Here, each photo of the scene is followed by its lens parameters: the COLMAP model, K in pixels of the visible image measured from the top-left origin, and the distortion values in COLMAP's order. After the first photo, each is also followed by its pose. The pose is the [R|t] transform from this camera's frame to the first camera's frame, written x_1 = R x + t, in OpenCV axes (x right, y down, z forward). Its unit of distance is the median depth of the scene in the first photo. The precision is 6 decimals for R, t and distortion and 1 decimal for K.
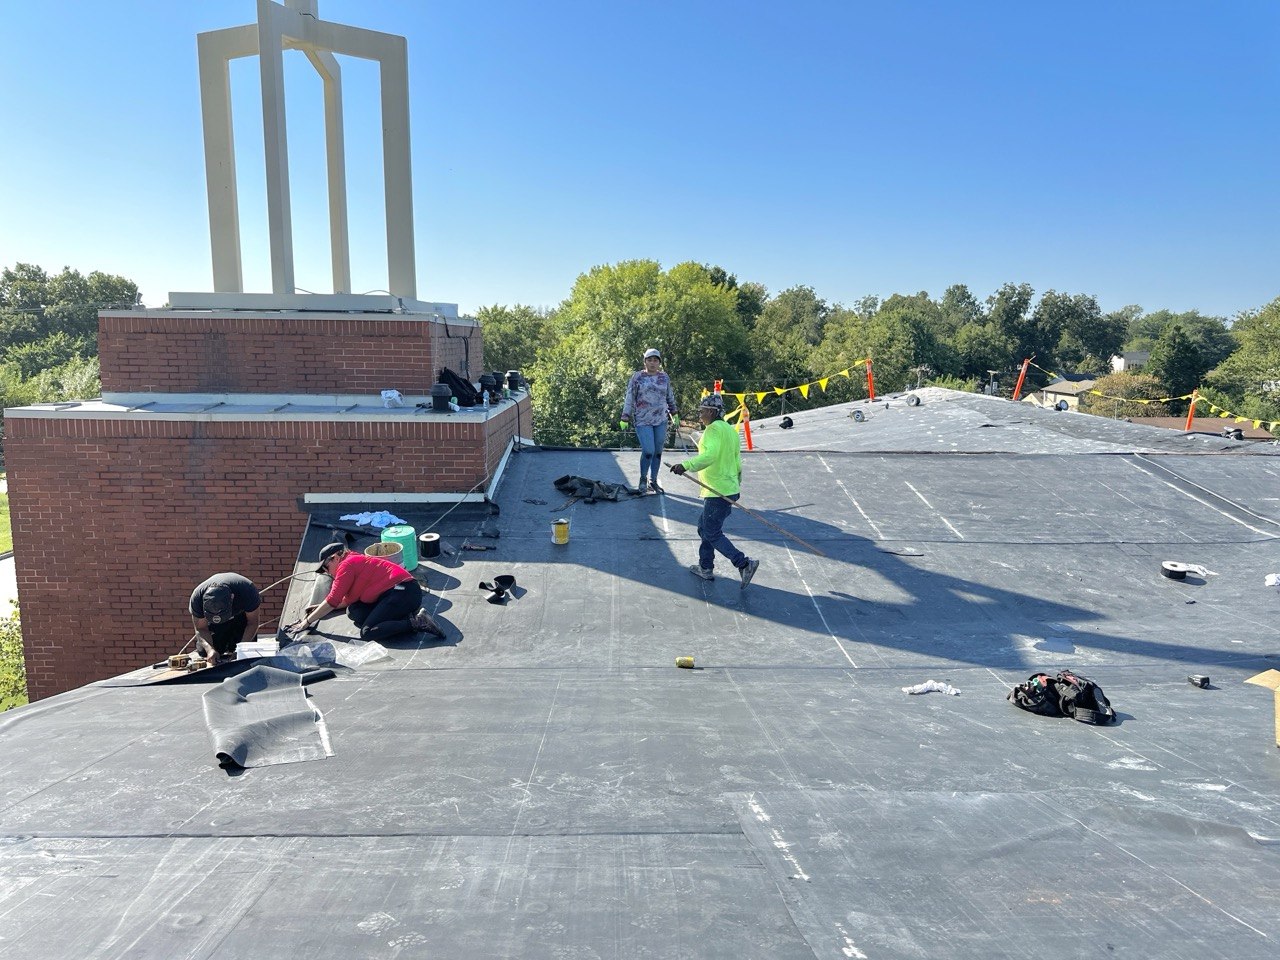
lens RADIAL K [[877.4, 0, 636.7], [0, 877.4, 477.5], [0, 0, 1]] dist [0.117651, -0.176923]
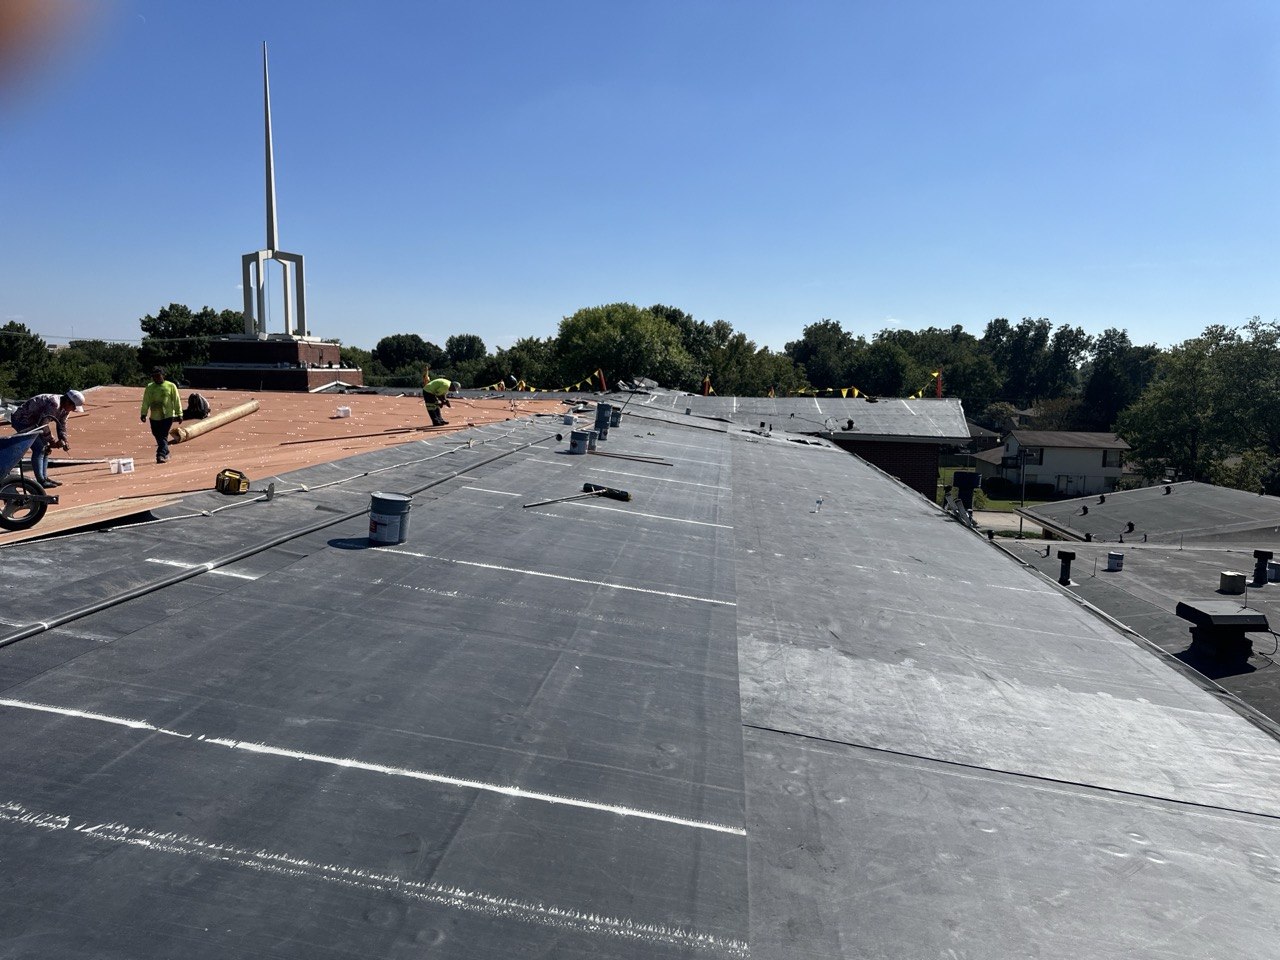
lens RADIAL K [[877.4, 0, 636.7], [0, 877.4, 477.5], [0, 0, 1]] dist [0.117651, -0.176923]
pose [[0.993225, 0.021917, -0.114123, 0.178237], [-0.025800, 0.999134, -0.032655, 0.051780], [0.113308, 0.035378, 0.992930, -0.274839]]
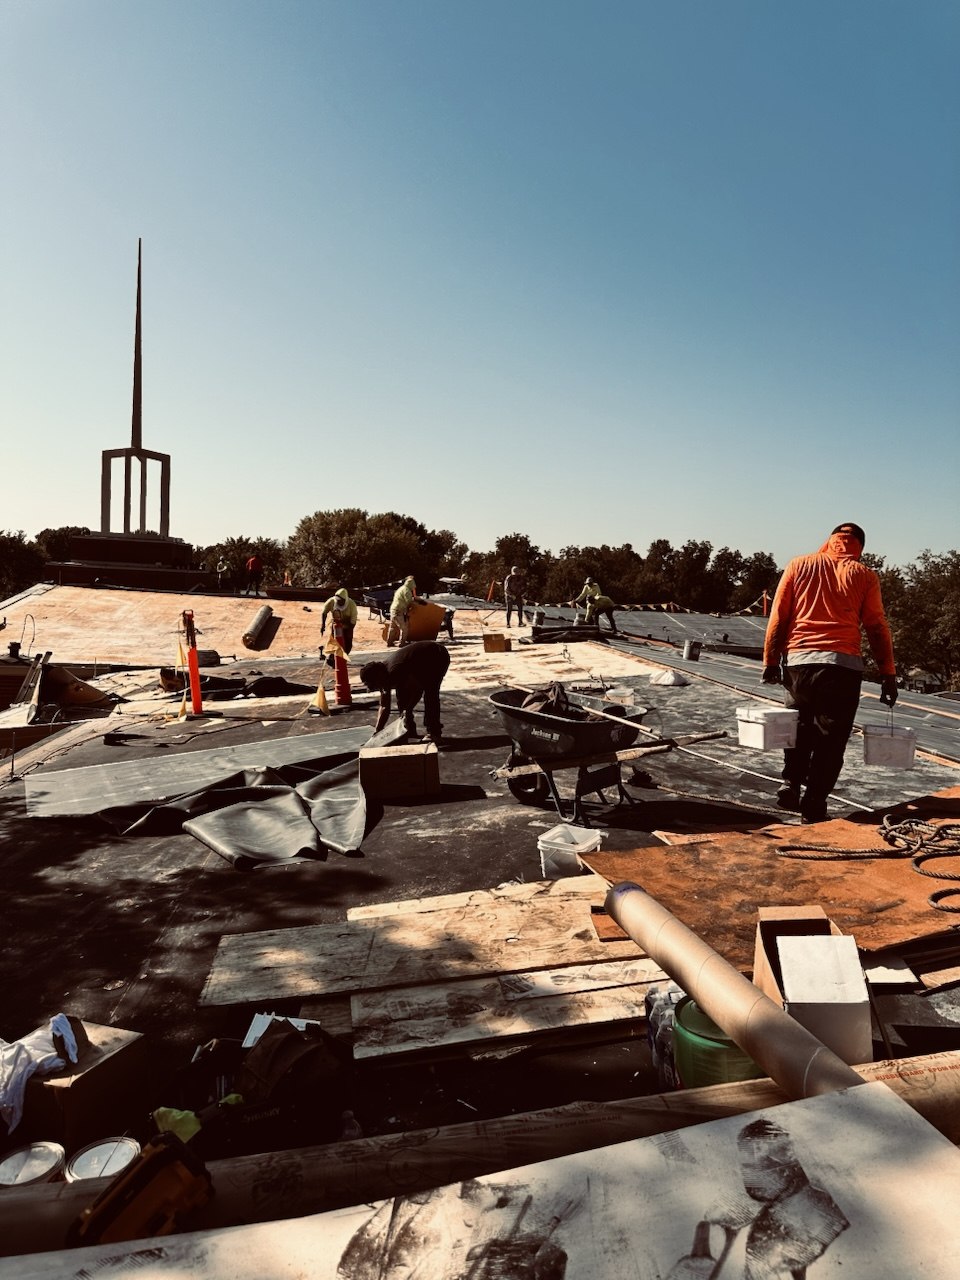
lens RADIAL K [[875.4, 0, 485.4], [0, 875.4, 641.7], [0, 0, 1]] dist [0.159254, -0.256686]
pose [[0.994390, 0.035457, 0.099660, 0.075136], [-0.027048, 0.996057, -0.084490, 0.054474], [-0.102263, 0.081320, 0.991428, -0.294558]]
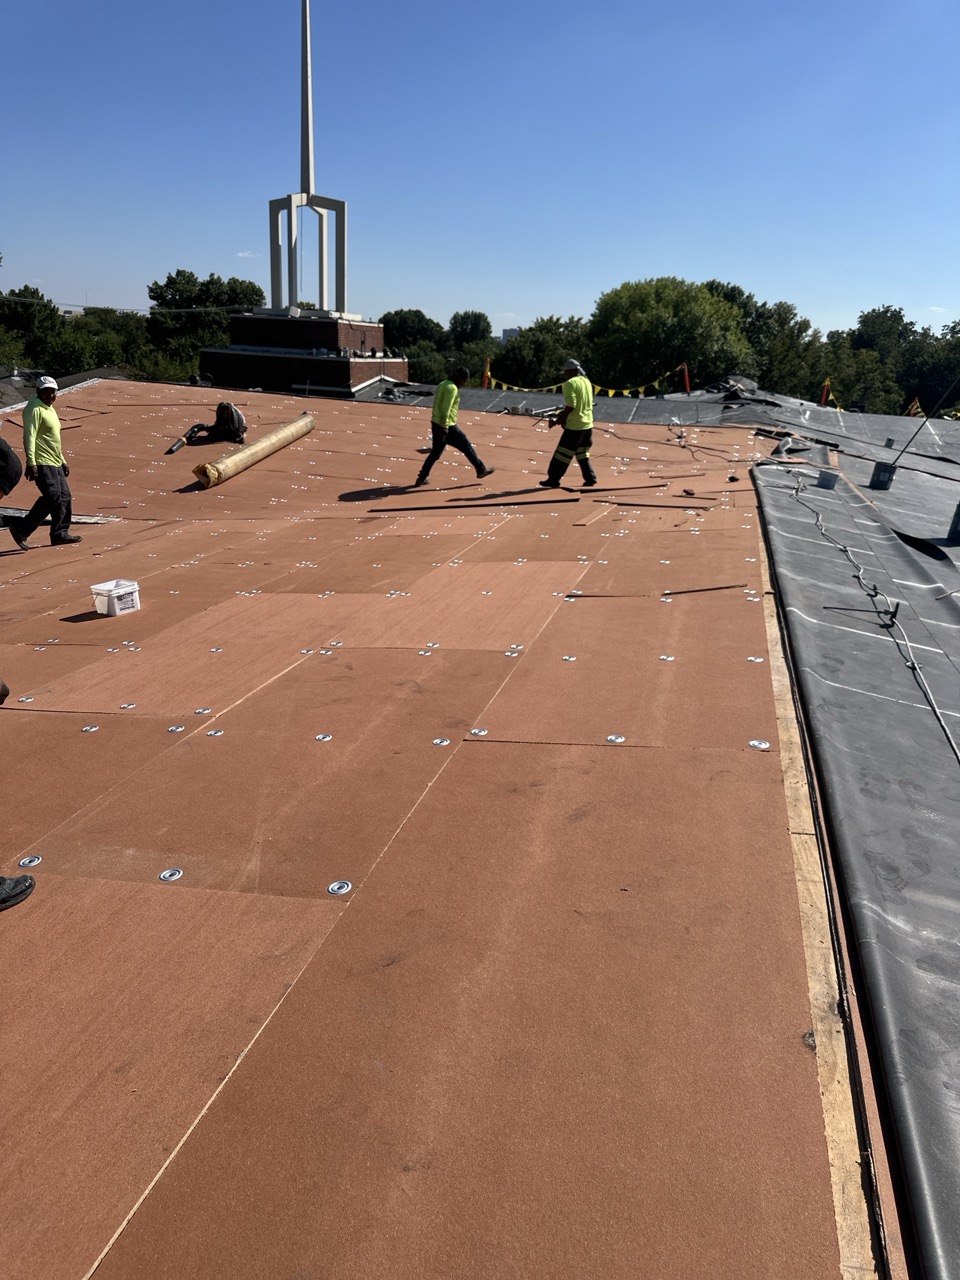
lens RADIAL K [[887.8, 0, 480.0], [0, 887.8, 640.0], [0, 0, 1]] dist [0.067507, -0.132922]
pose [[0.959583, 0.124935, -0.252175, 0.116077], [-0.084670, 0.982707, 0.164675, 0.034284], [0.268388, -0.136667, 0.953567, -0.189179]]
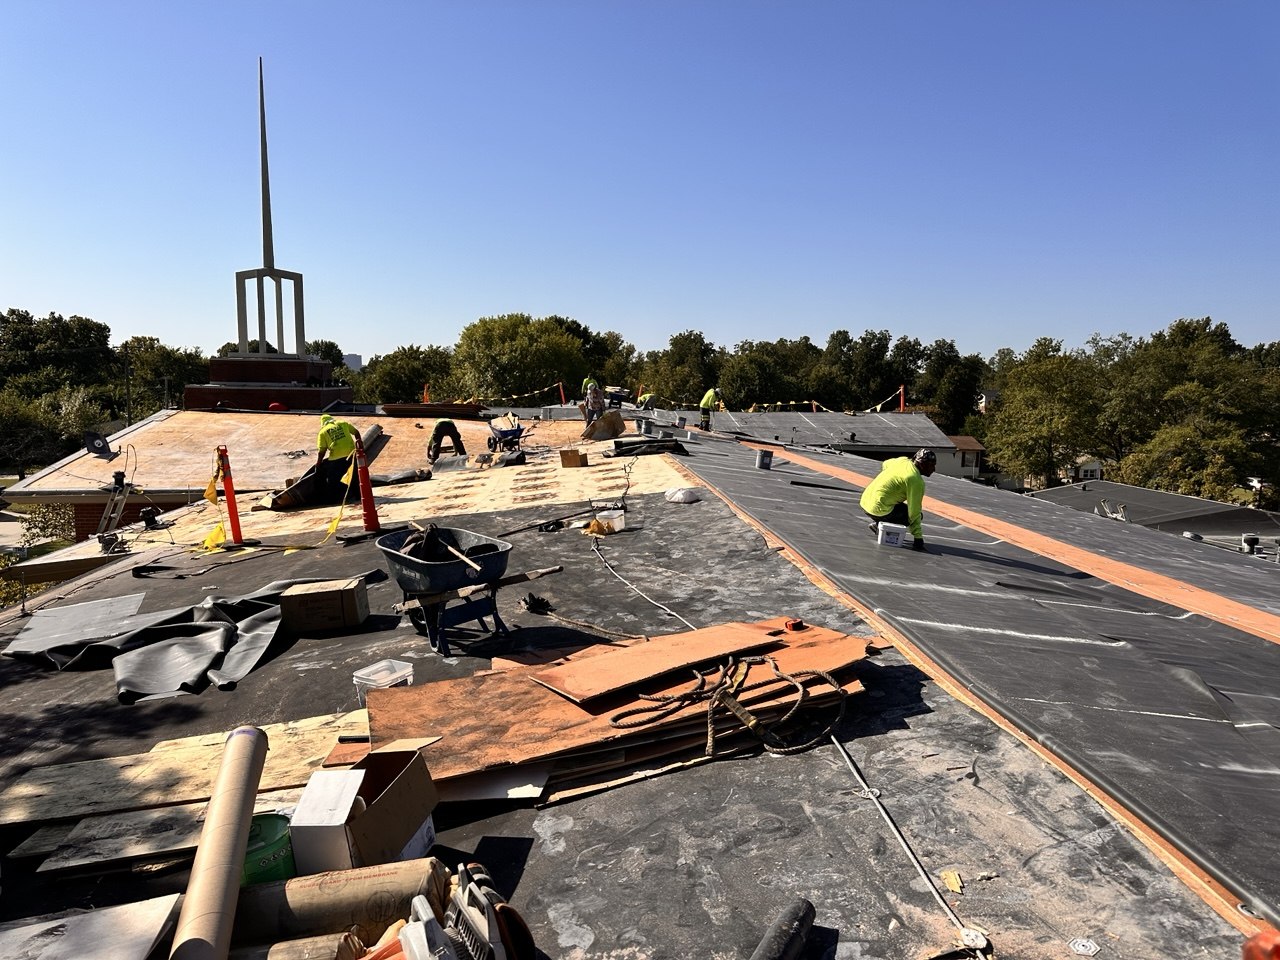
lens RADIAL K [[875.4, 0, 637.7], [0, 875.4, 483.4], [0, 0, 1]] dist [0.159254, -0.256686]
pose [[0.998063, -0.001184, 0.062201, 0.099678], [0.003372, 0.999379, -0.035084, 0.051015], [-0.062121, 0.035226, 0.997447, -0.302850]]
